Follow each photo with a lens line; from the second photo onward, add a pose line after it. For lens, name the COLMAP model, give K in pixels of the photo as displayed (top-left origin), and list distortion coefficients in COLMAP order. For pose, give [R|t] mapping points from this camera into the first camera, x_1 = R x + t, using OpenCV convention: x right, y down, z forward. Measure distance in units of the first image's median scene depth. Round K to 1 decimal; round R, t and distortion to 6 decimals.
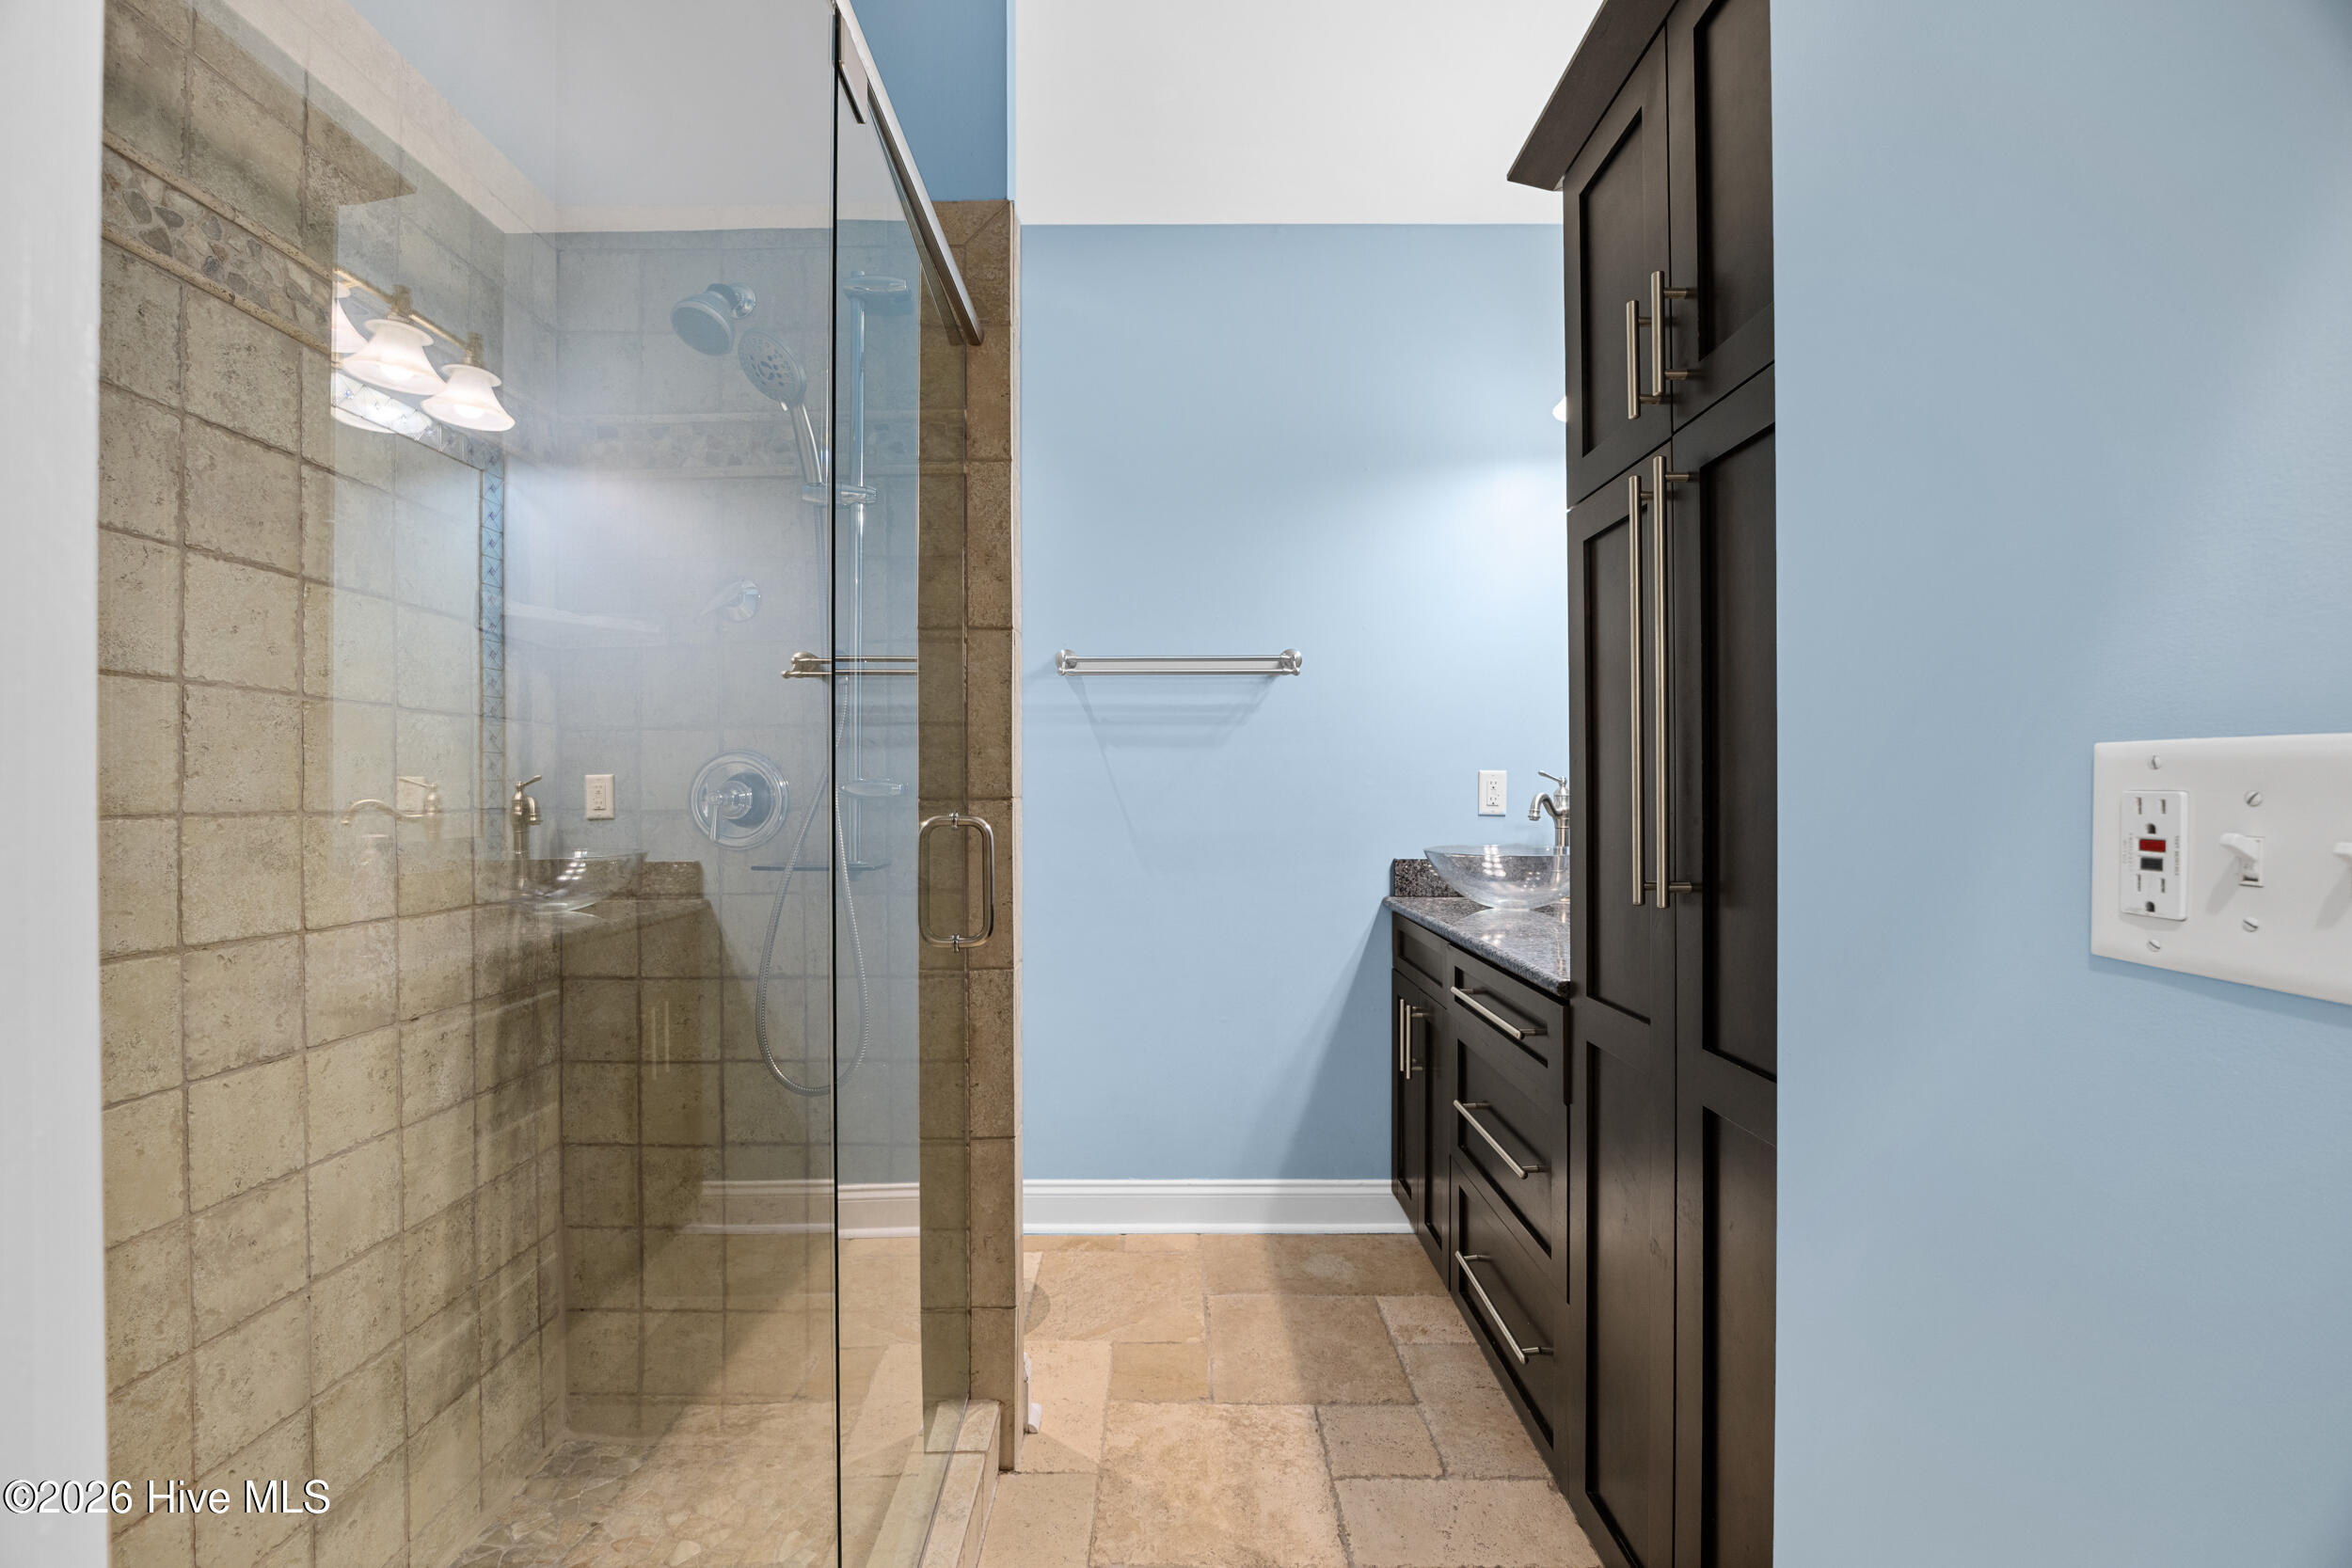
lens RADIAL K [[955.8, 0, 1172.8], [0, 955.8, 784.6], [0, 0, 1]] dist [-0.010097, 0.002176]
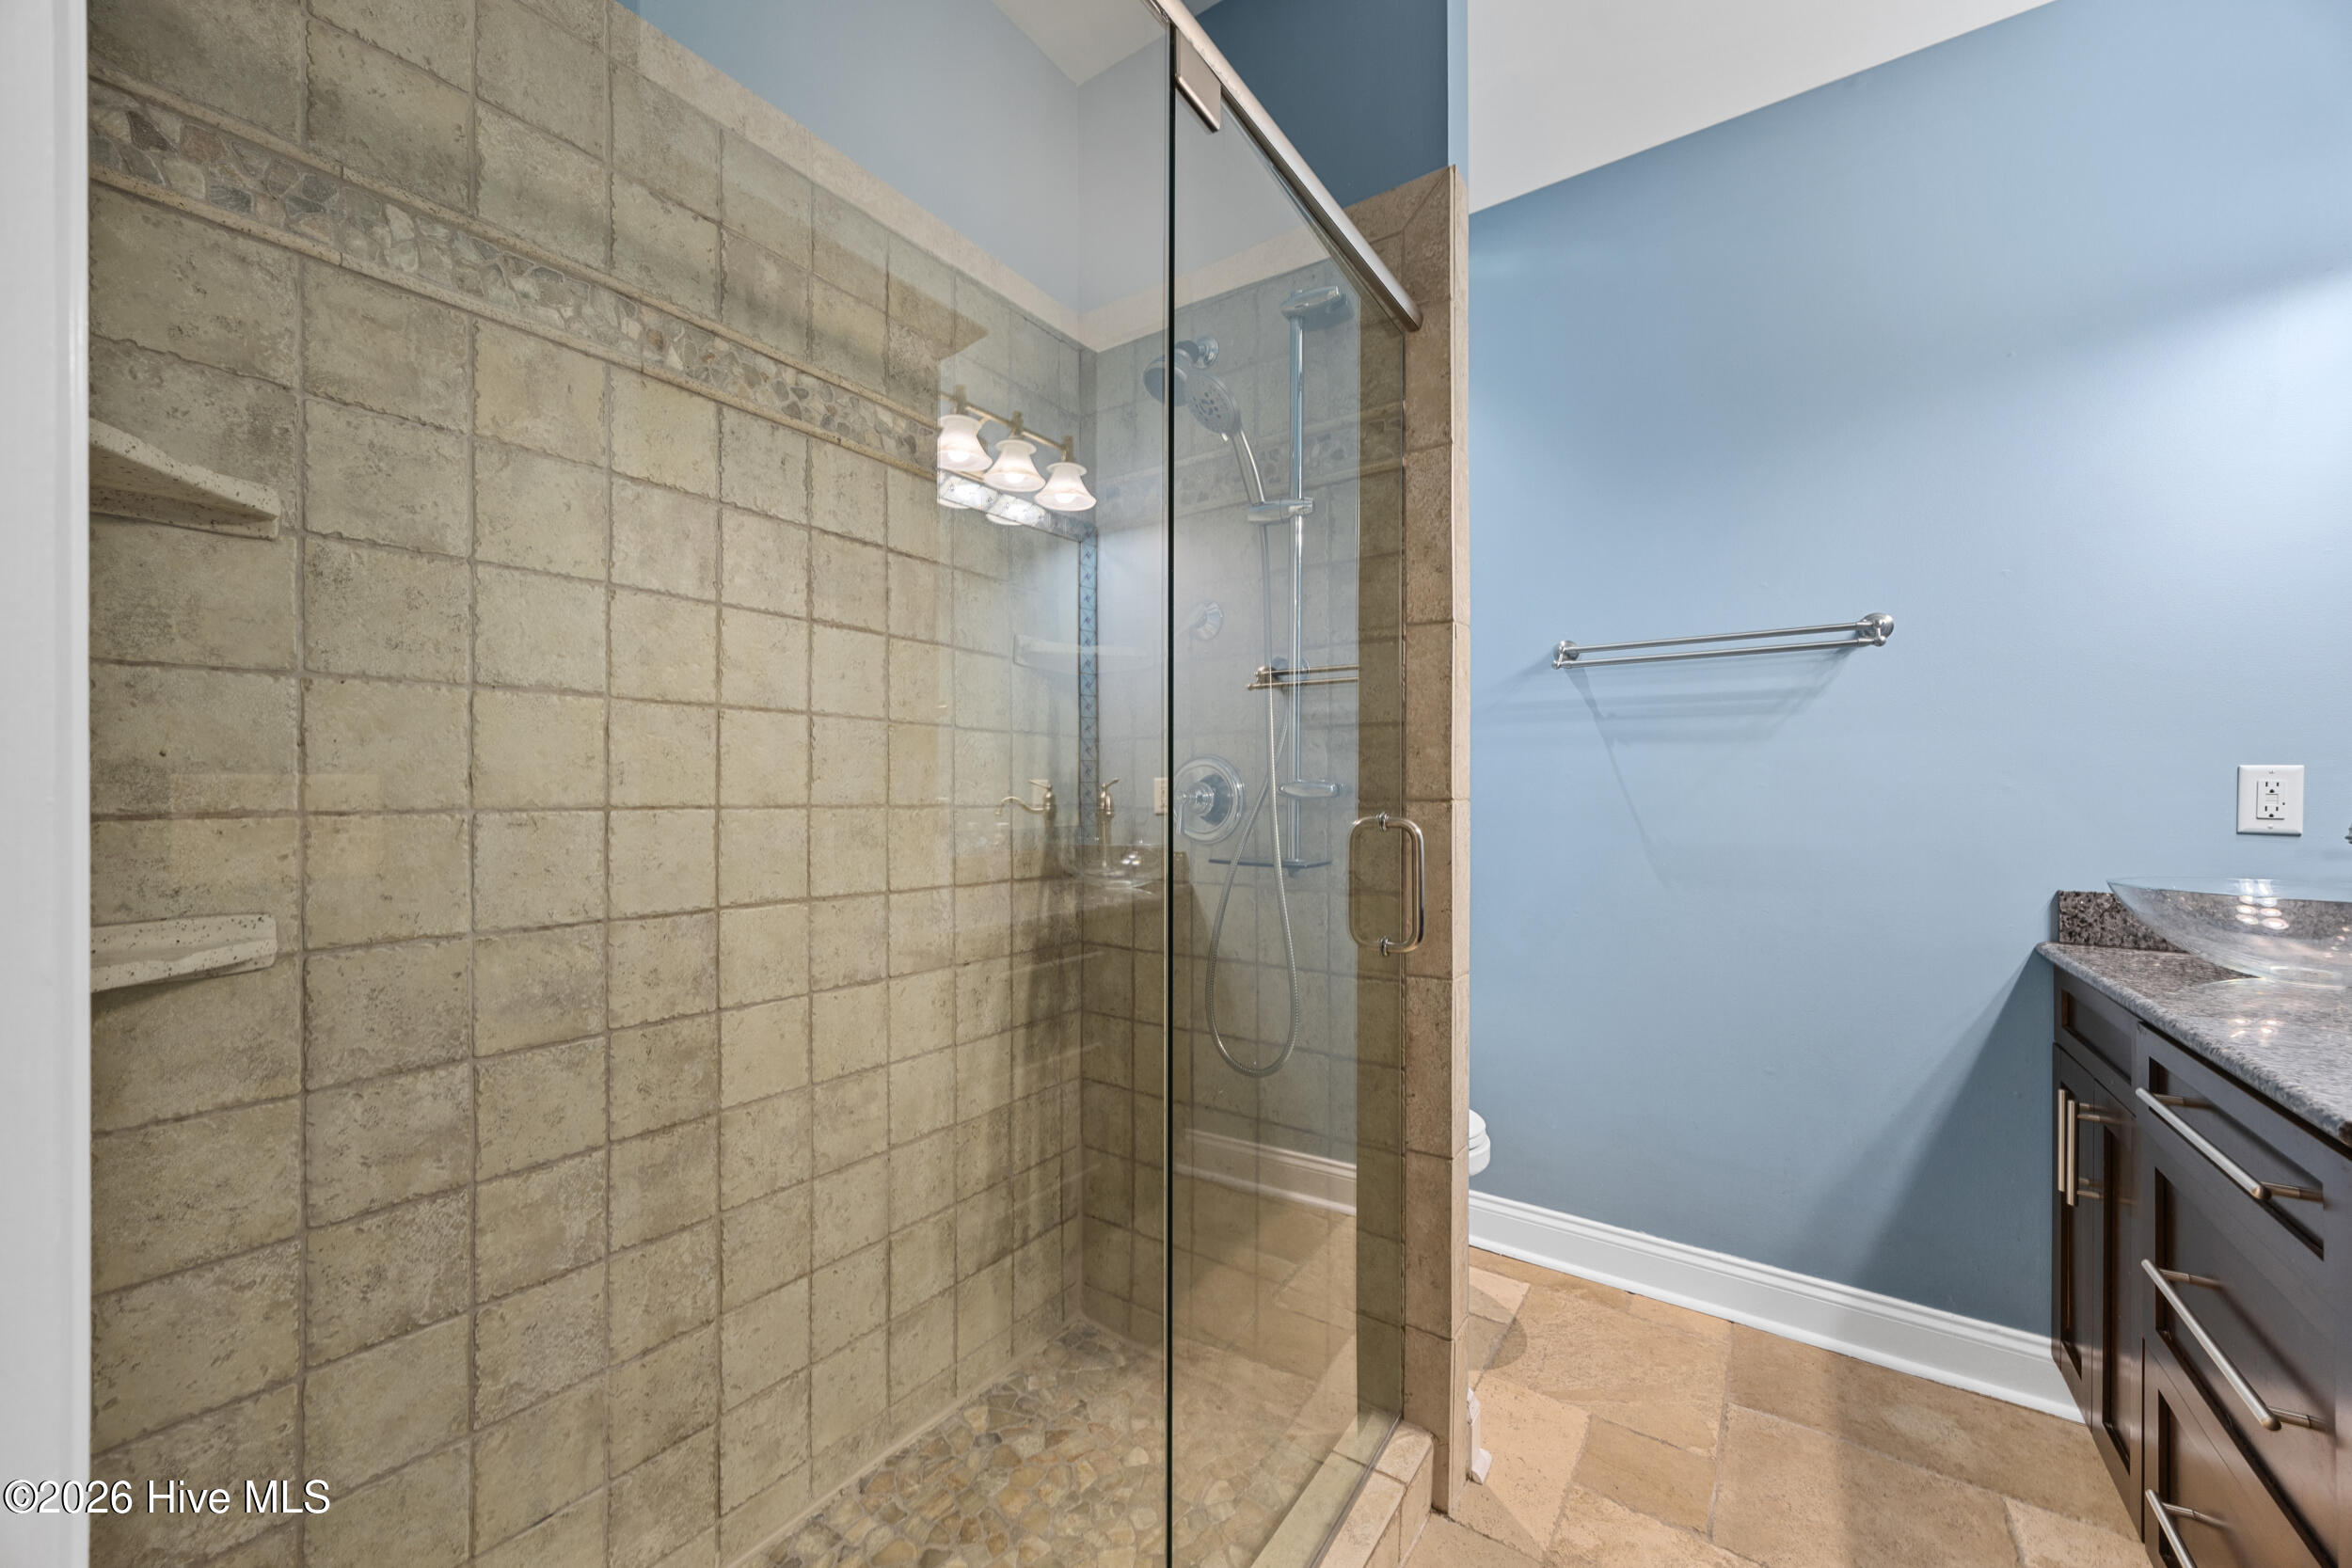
lens RADIAL K [[891.3, 0, 1177.6], [0, 891.3, 789.1], [0, 0, 1]] dist [0.005961, -0.000388]
pose [[0.823156, 0.002412, -0.567811, 0.112954], [-0.000631, 0.999994, 0.003332, 0.000417], [0.567816, -0.002384, 0.823152, 0.120049]]
